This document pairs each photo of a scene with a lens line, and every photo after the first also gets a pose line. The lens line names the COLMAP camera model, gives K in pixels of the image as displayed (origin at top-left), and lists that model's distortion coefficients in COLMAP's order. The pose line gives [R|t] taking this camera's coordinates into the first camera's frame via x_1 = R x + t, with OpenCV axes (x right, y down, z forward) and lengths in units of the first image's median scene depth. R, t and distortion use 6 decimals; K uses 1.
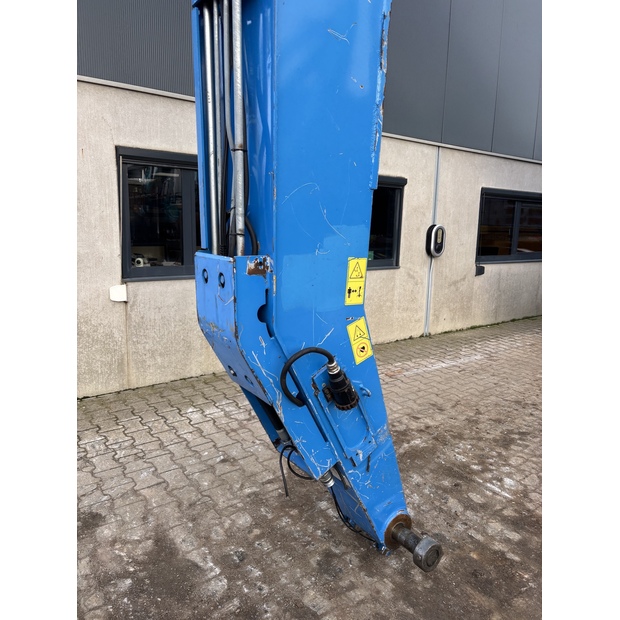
lens RADIAL K [[468.5, 0, 309.9], [0, 468.5, 316.6], [0, 0, 1]] dist [0.045980, -0.045795]
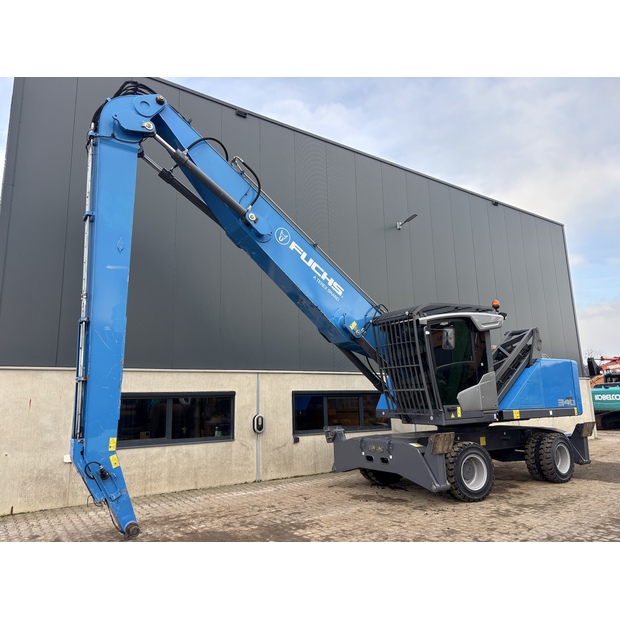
lens RADIAL K [[468.5, 0, 303.5], [0, 468.5, 306.1], [0, 0, 1]] dist [0.045980, -0.045795]
pose [[0.998459, -0.049257, -0.025551, 0.533226], [0.035775, 0.923403, -0.382162, 0.121822], [0.042418, 0.380659, 0.923742, -0.864347]]
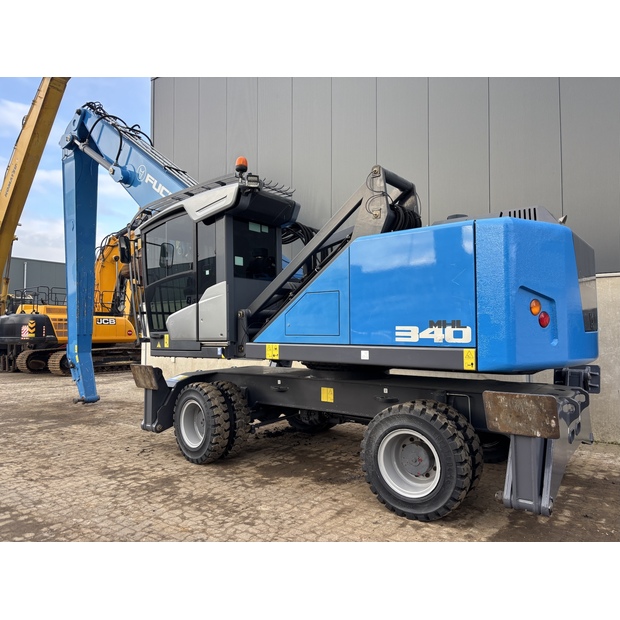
lens RADIAL K [[468.5, 0, 307.9], [0, 468.5, 316.2], [0, 0, 1]] dist [0.045980, -0.045795]
pose [[0.298407, -0.049665, -0.953146, 2.108287], [-0.173569, 0.979169, -0.105361, -0.111593], [0.938524, 0.196877, 0.283571, 0.600967]]
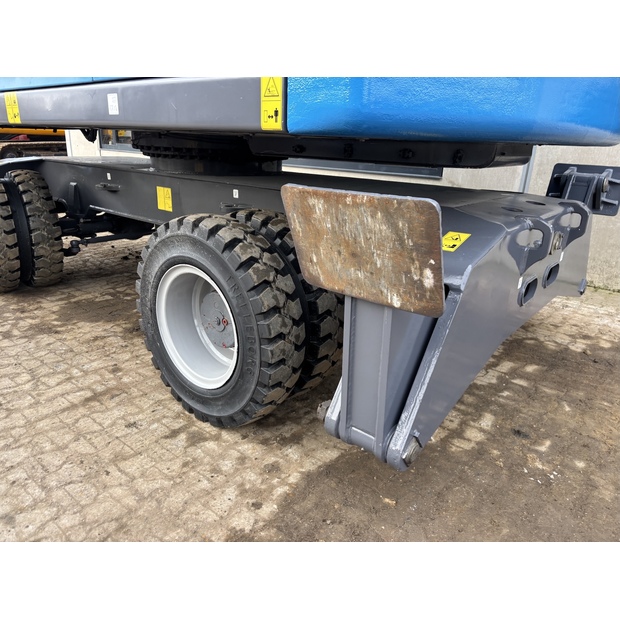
lens RADIAL K [[468.5, 0, 314.4], [0, 468.5, 309.9], [0, 0, 1]] dist [0.045980, -0.045795]
pose [[0.252891, 0.314441, -0.914972, 1.803310], [-0.216414, 0.940134, 0.263273, -0.128365], [0.942980, 0.131434, 0.305801, 0.987687]]
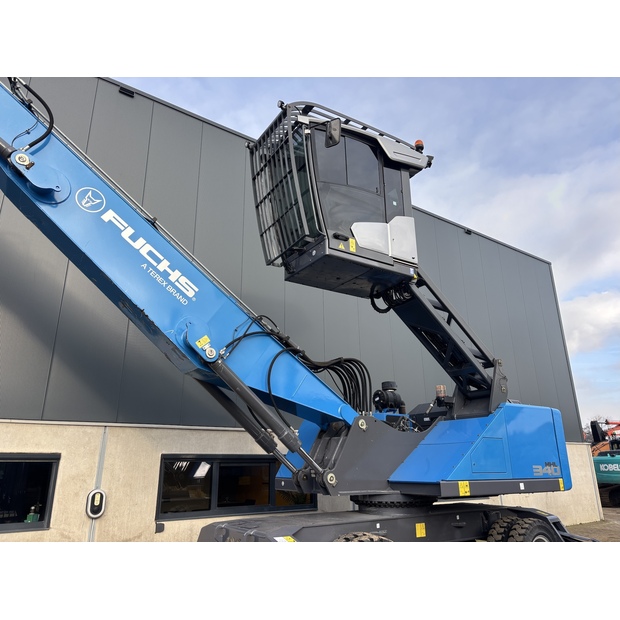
lens RADIAL K [[468.5, 0, 318.1], [0, 468.5, 308.5], [0, 0, 1]] dist [0.045980, -0.045795]
pose [[0.999201, -0.039859, 0.003079, 0.894709], [0.035971, 0.862781, -0.504297, 0.041039], [0.017444, 0.504005, 0.863525, -0.288820]]
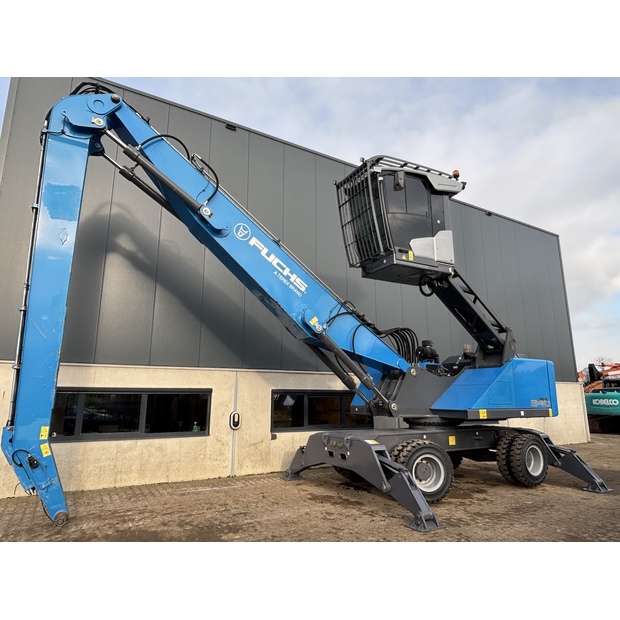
lens RADIAL K [[419.0, 0, 310.6], [0, 419.0, 306.4], [0, 0, 1]] dist [0.008851, -0.033258]
pose [[0.995252, -0.046361, -0.085579, 0.762171], [0.007051, 0.911302, -0.411677, 0.117027], [0.097074, 0.409119, 0.907302, -0.674465]]
